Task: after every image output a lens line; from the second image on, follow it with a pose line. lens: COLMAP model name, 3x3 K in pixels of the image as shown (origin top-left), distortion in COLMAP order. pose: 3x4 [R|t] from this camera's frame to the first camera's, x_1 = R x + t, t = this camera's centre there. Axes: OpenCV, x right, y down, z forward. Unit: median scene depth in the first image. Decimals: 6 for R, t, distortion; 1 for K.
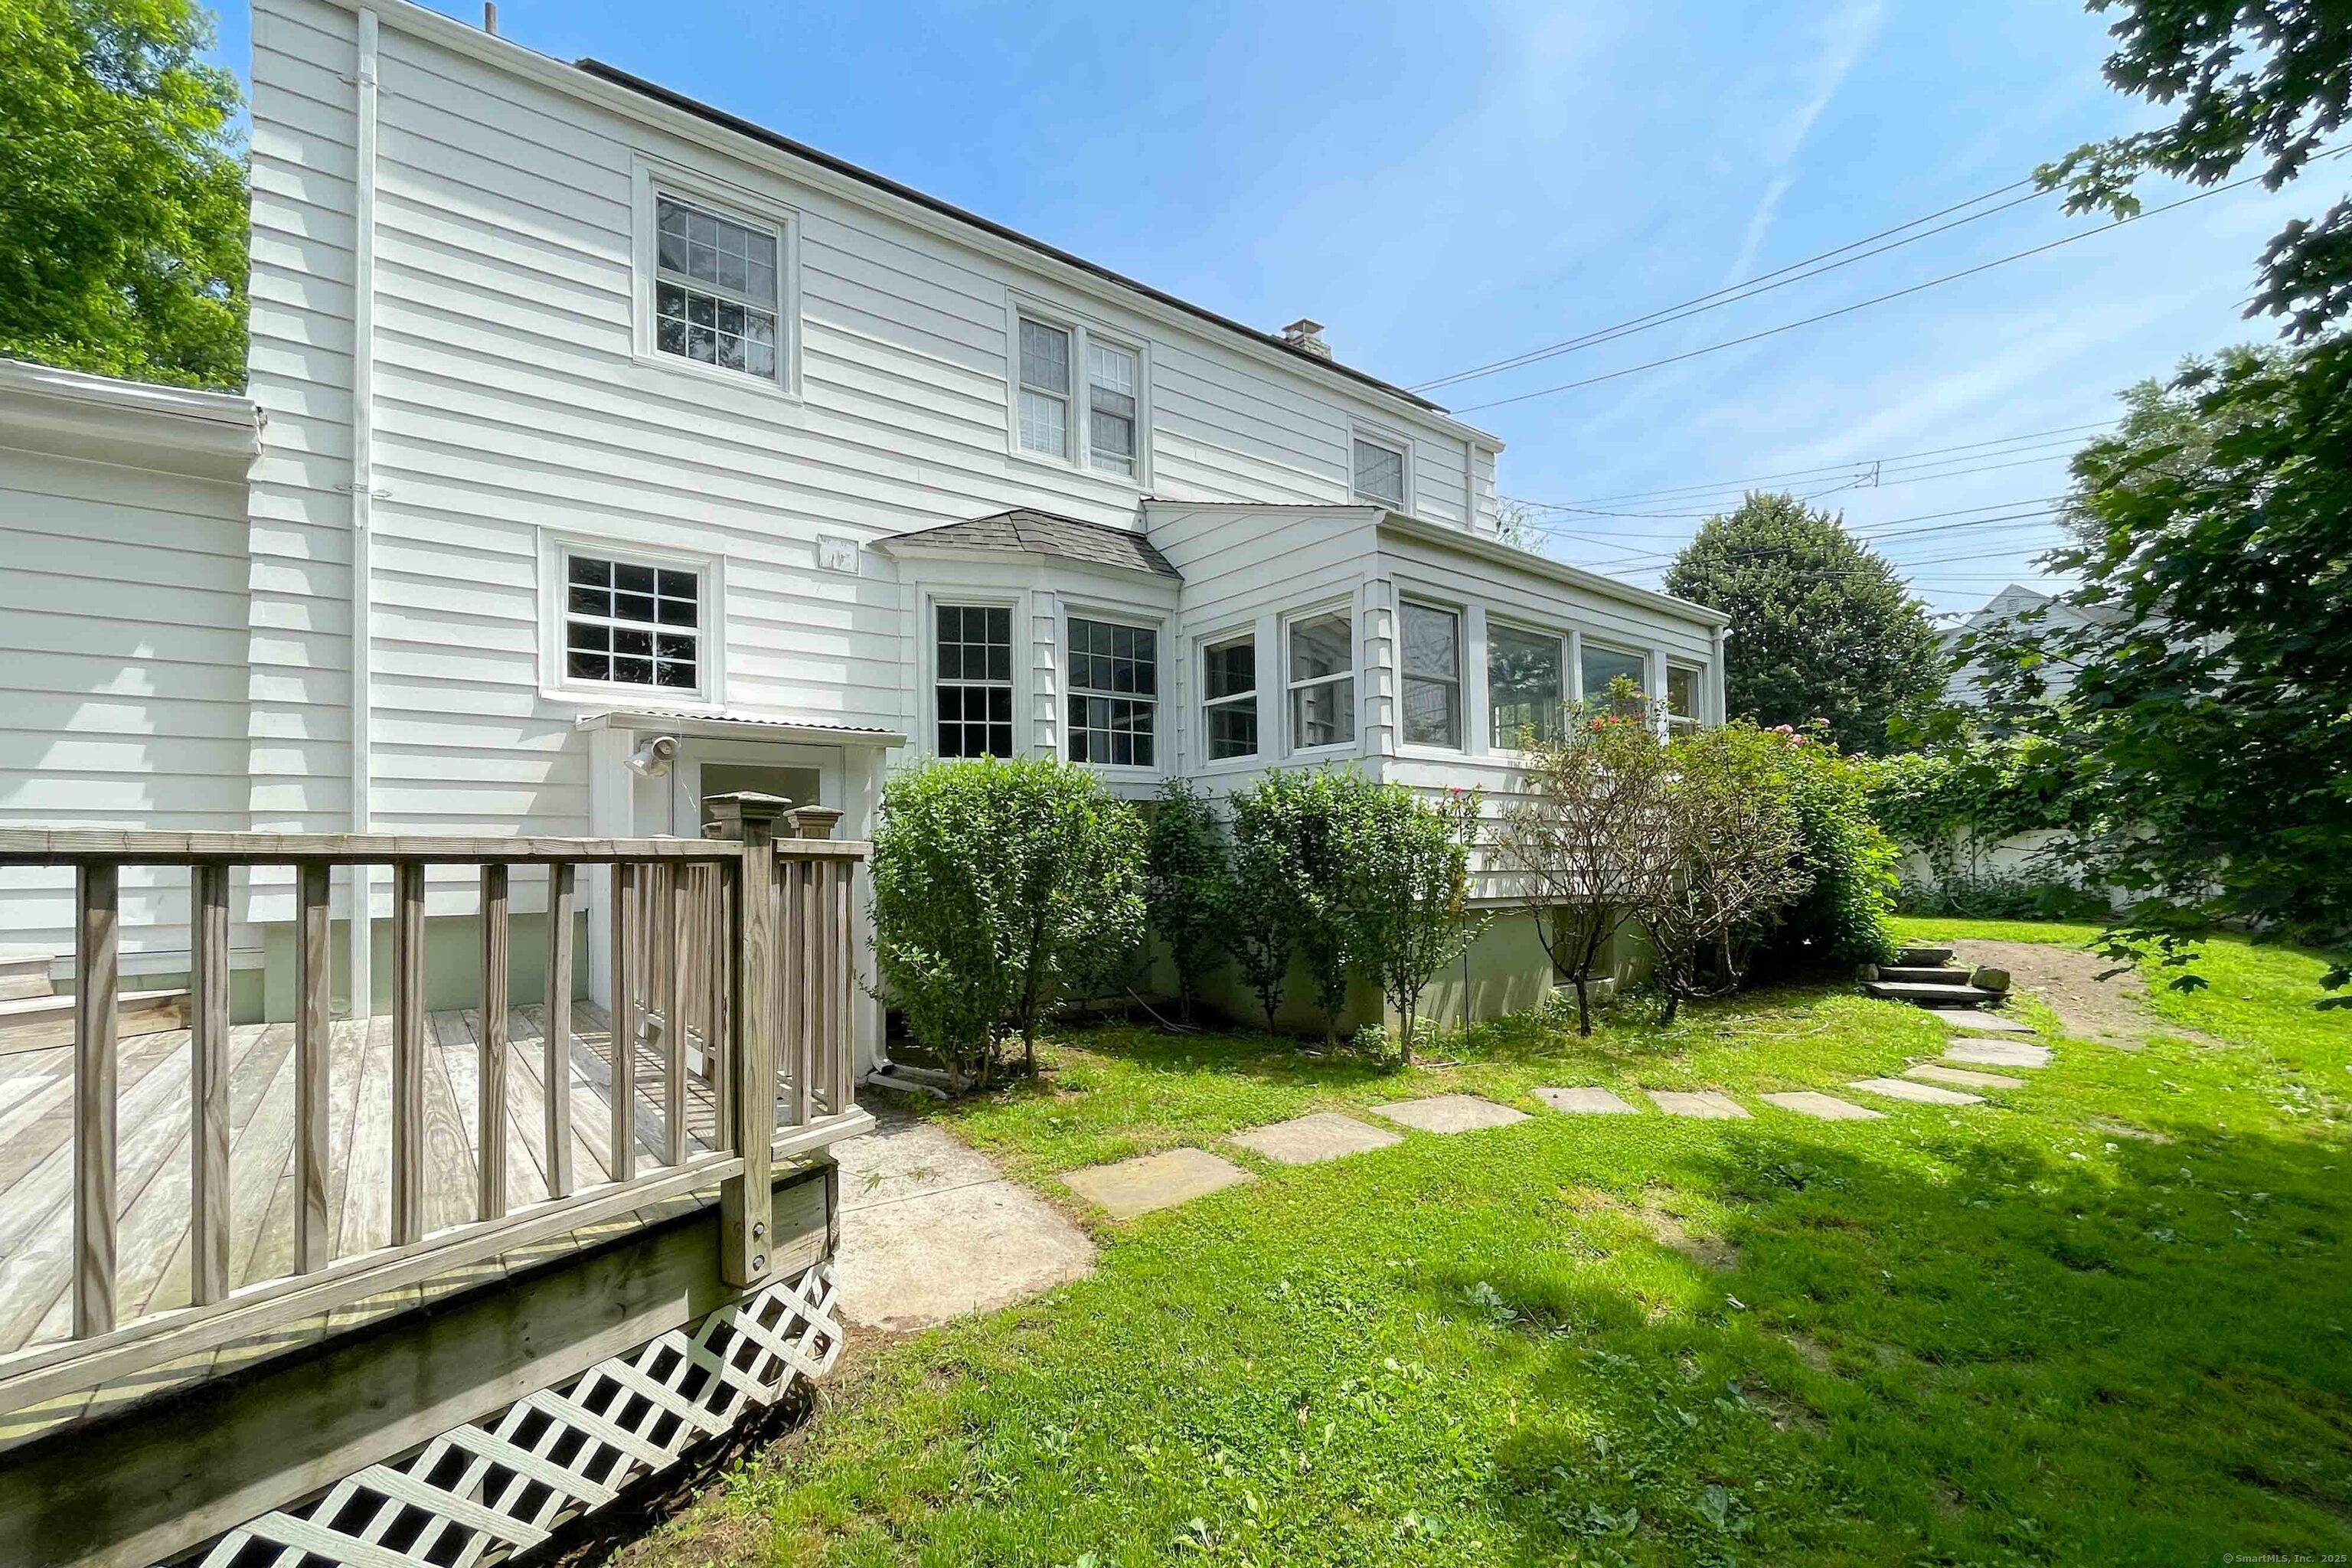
lens RADIAL K [[976.8, 0, 1281.9], [0, 976.8, 858.3], [0, 0, 1]] dist [-0.003597, 0.000617]
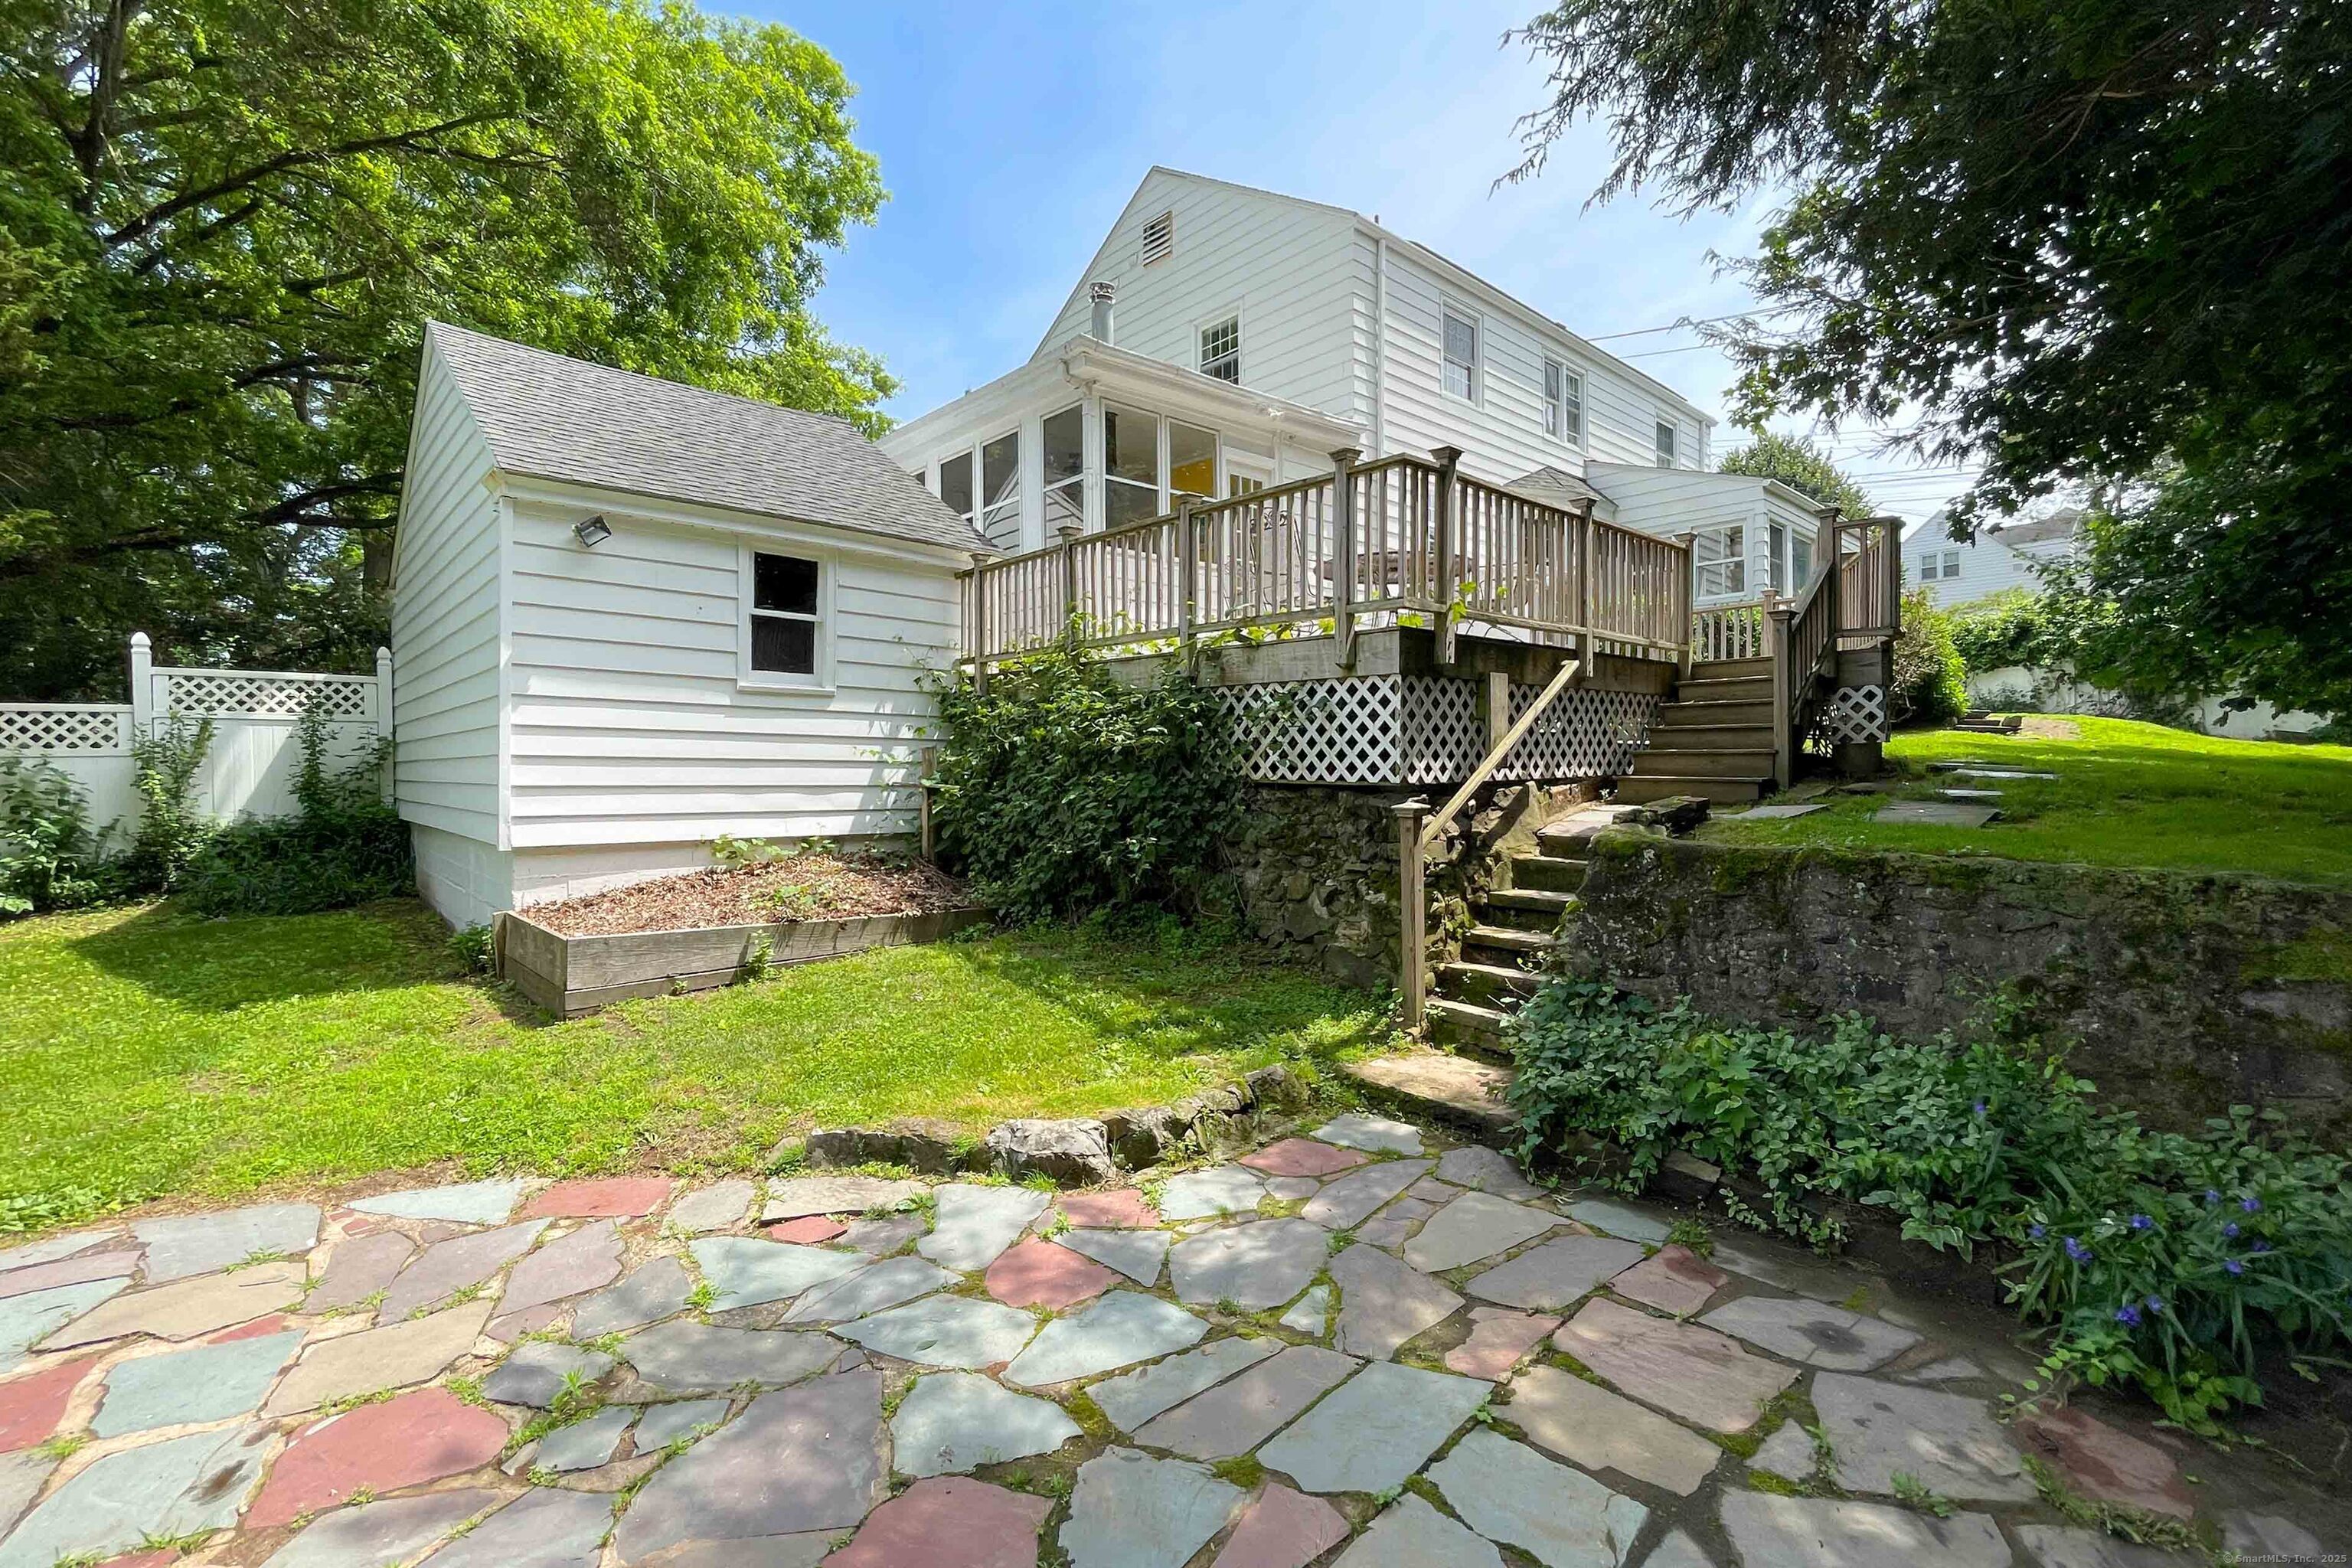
lens RADIAL K [[976.8, 0, 1221.1], [0, 976.8, 796.7], [0, 0, 1]] dist [-0.003597, 0.000617]
pose [[0.996935, 0.006732, 0.077946, -1.064387], [-0.010227, 0.998956, 0.044533, 0.205304], [-0.077565, -0.045194, 0.995962, -0.874585]]
